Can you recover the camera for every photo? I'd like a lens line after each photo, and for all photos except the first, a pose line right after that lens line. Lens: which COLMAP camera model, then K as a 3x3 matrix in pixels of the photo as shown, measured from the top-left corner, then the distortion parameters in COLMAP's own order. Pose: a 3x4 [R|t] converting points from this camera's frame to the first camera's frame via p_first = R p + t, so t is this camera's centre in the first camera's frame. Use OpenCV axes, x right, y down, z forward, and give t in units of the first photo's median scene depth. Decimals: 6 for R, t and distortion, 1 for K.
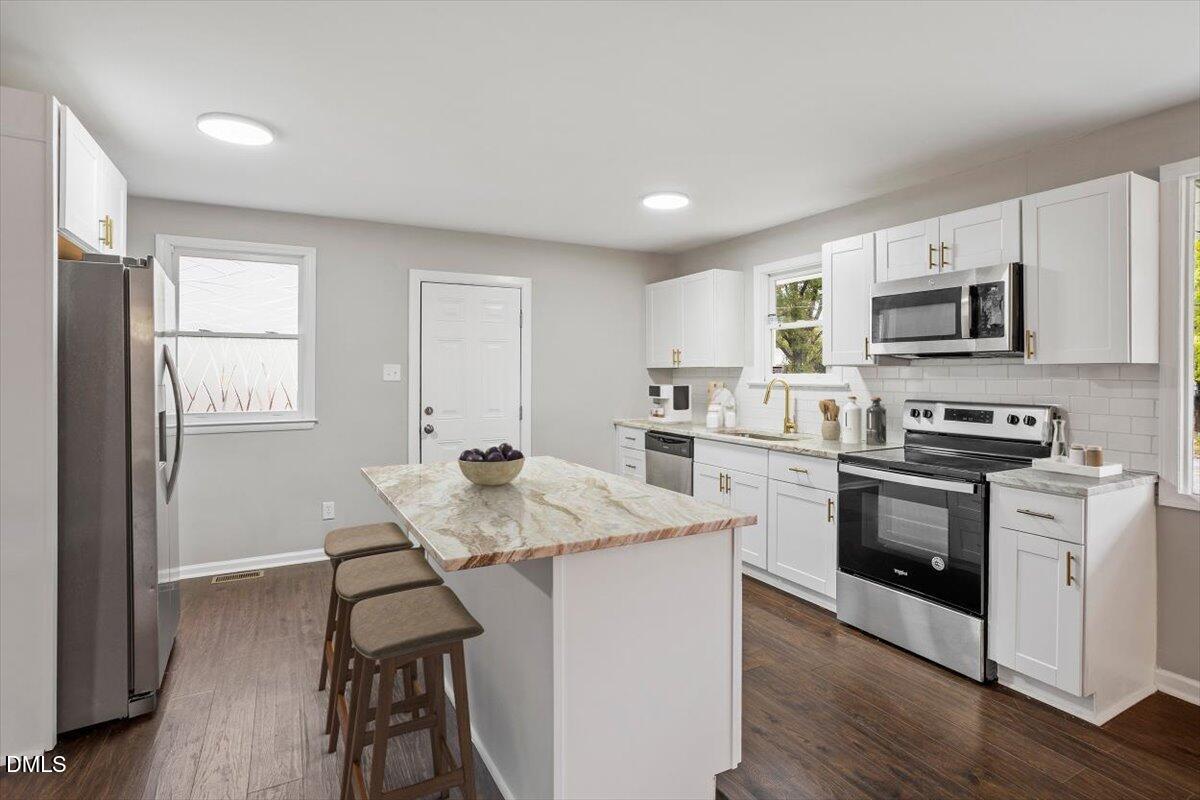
lens RADIAL K [[607.0, 0, 597.9], [0, 607.0, 373.5], [0, 0, 1]] dist [-0.017880, 0.000101]
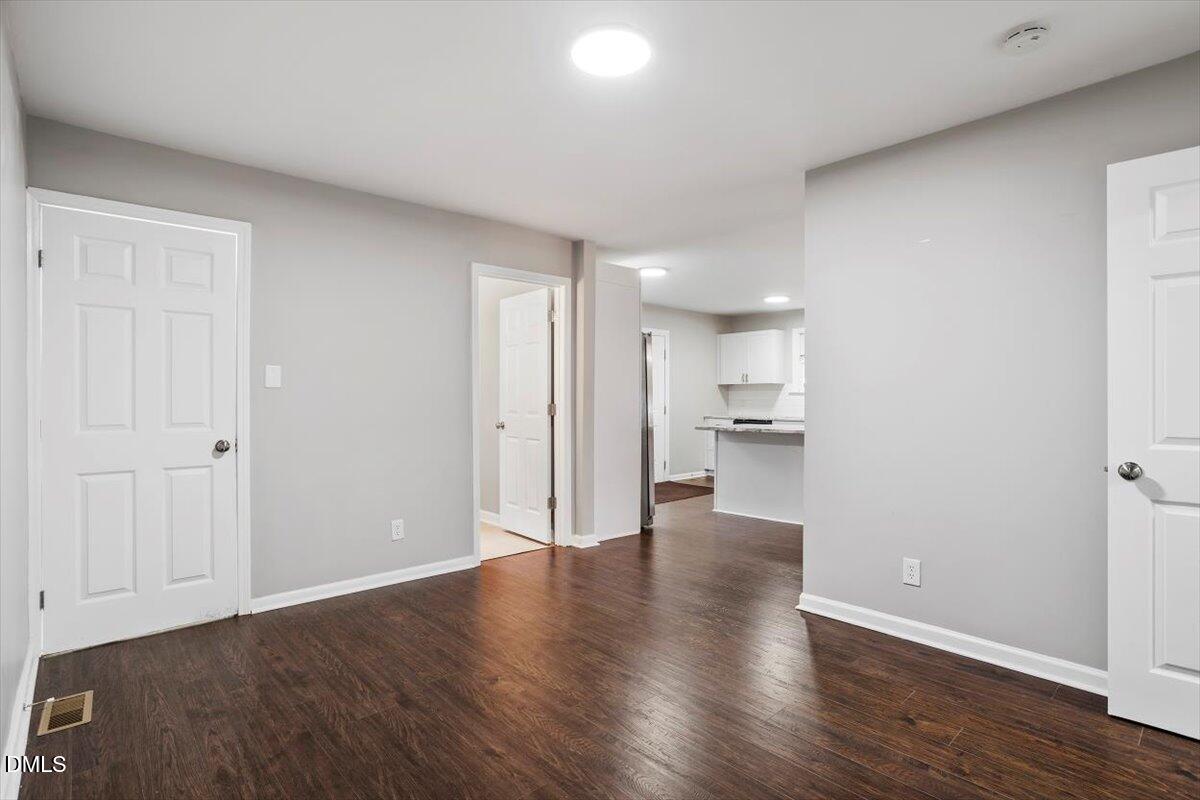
lens RADIAL K [[593.6, 0, 604.6], [0, 593.6, 397.8], [0, 0, 1]] dist [-0.002046, 0.000124]
pose [[0.970402, -0.002313, 0.241483, -0.931462], [0.001712, 0.999995, 0.002700, 0.034056], [-0.241488, -0.002206, 0.970401, -0.776066]]
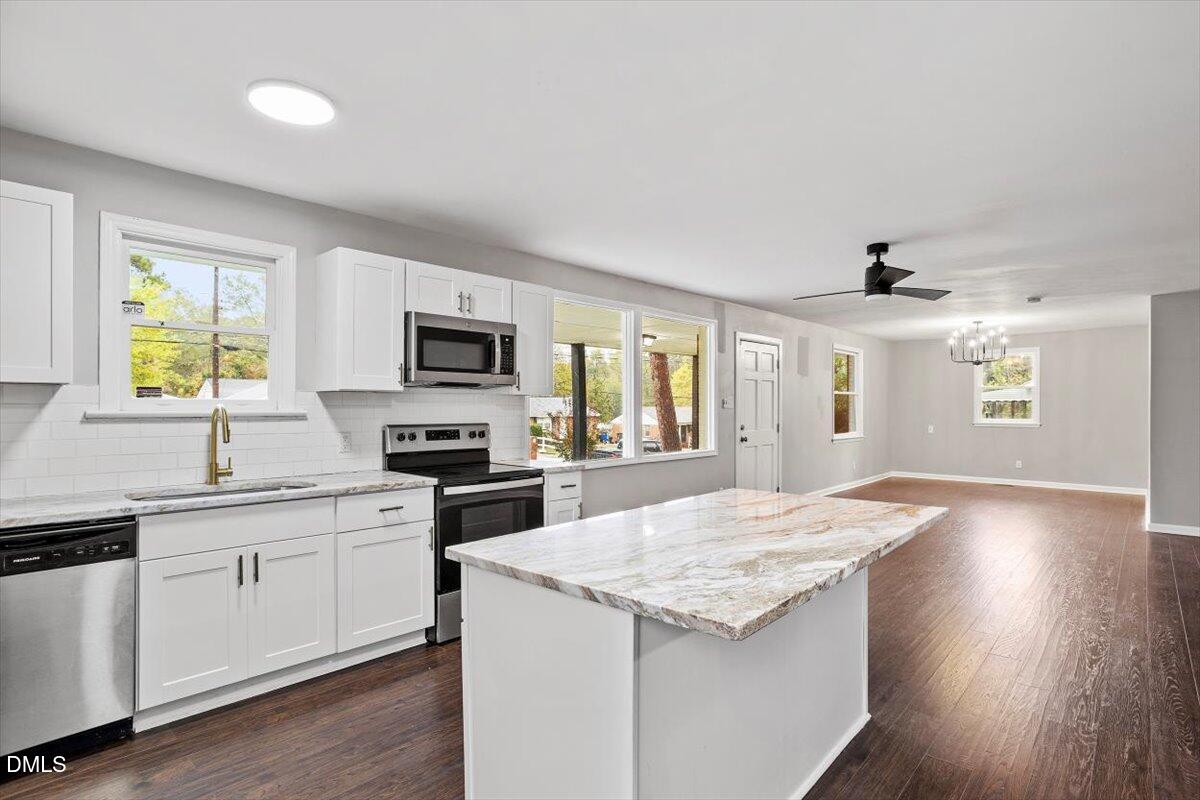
lens RADIAL K [[597.4, 0, 633.1], [0, 597.4, 405.1], [0, 0, 1]] dist [-0.003595, -0.000177]
pose [[-0.346561, 0.001503, 0.938026, -0.573291], [-0.000847, 0.999998, -0.001915, 0.009866], [-0.938027, -0.001458, -0.346559, 0.919236]]
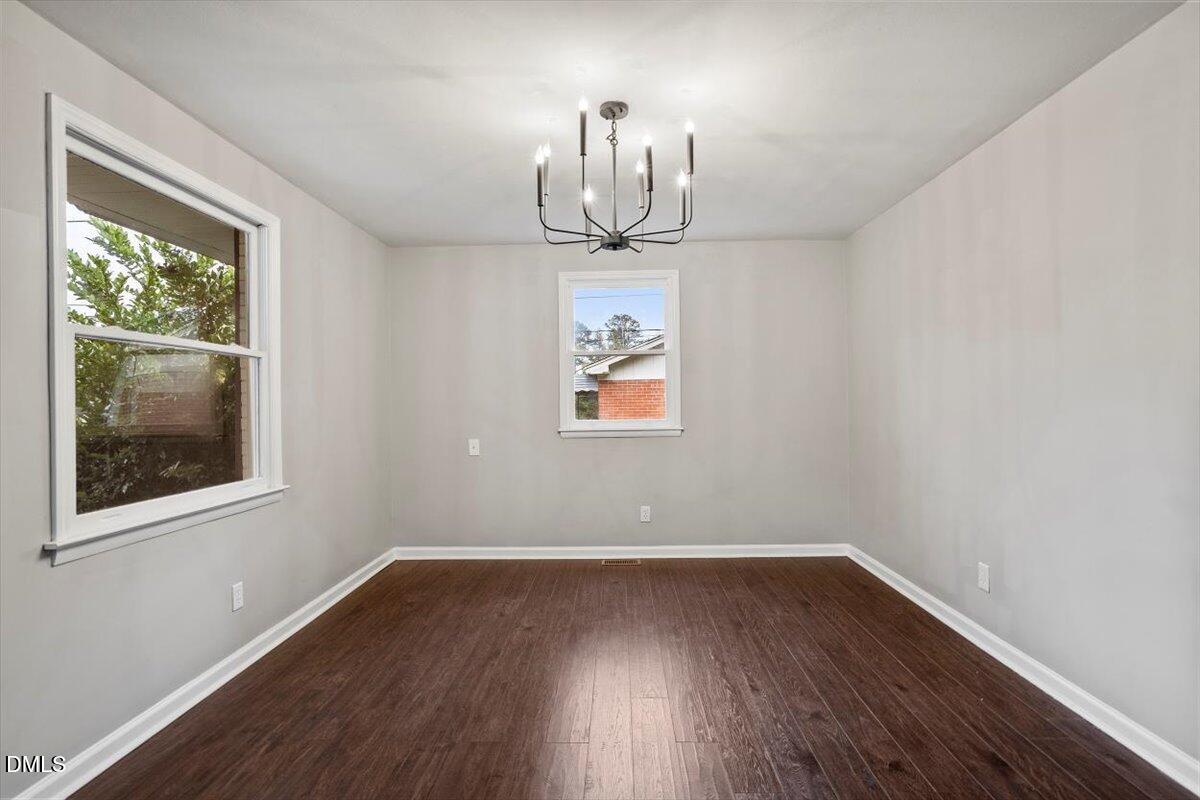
lens RADIAL K [[593.6, 0, 604.6], [0, 593.6, 397.8], [0, 0, 1]] dist [-0.002046, 0.000124]
pose [[-0.866990, 0.018962, 0.497964, 0.810143], [0.016288, 0.999820, -0.009715, 0.033060], [-0.498059, -0.000312, -0.867143, -0.521462]]
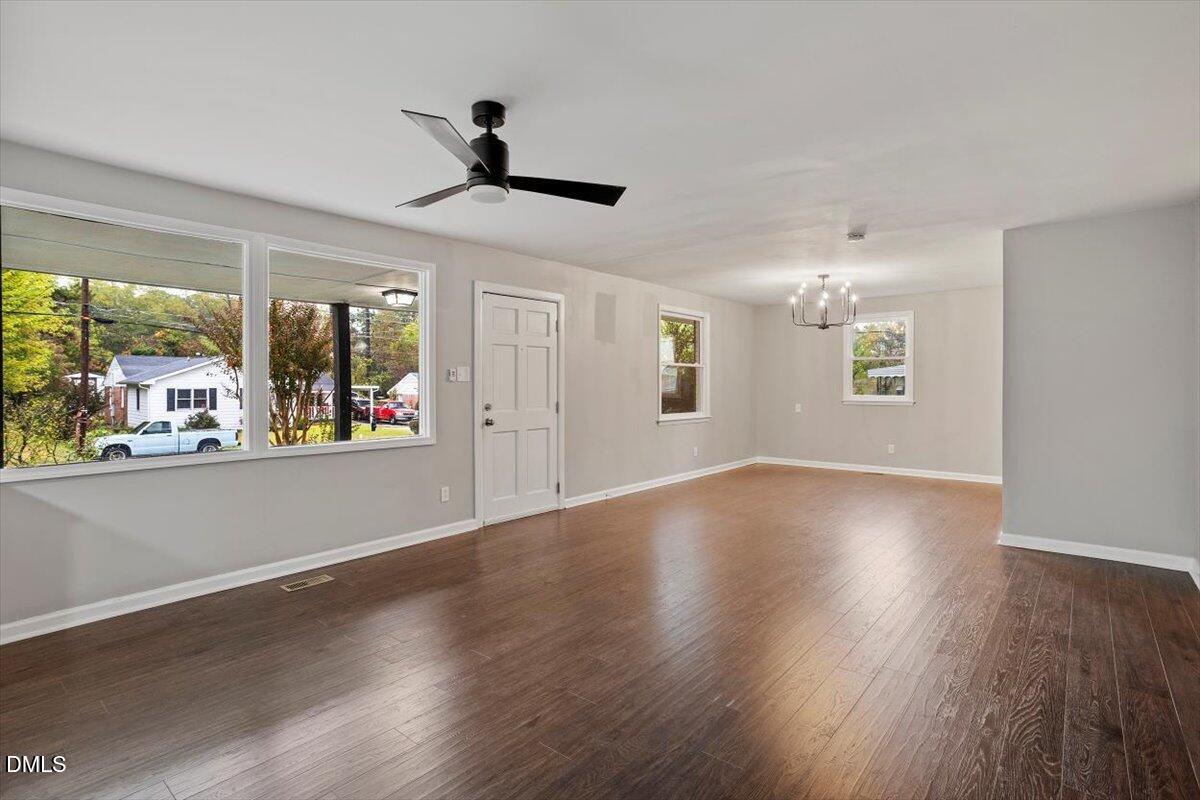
lens RADIAL K [[593.6, 0, 604.6], [0, 593.6, 397.8], [0, 0, 1]] dist [-0.002046, 0.000124]
pose [[-0.367110, -0.021035, 0.929939, -0.359181], [0.000347, 0.999741, 0.022751, 0.022079], [-0.930177, 0.008675, -0.367008, 0.199306]]
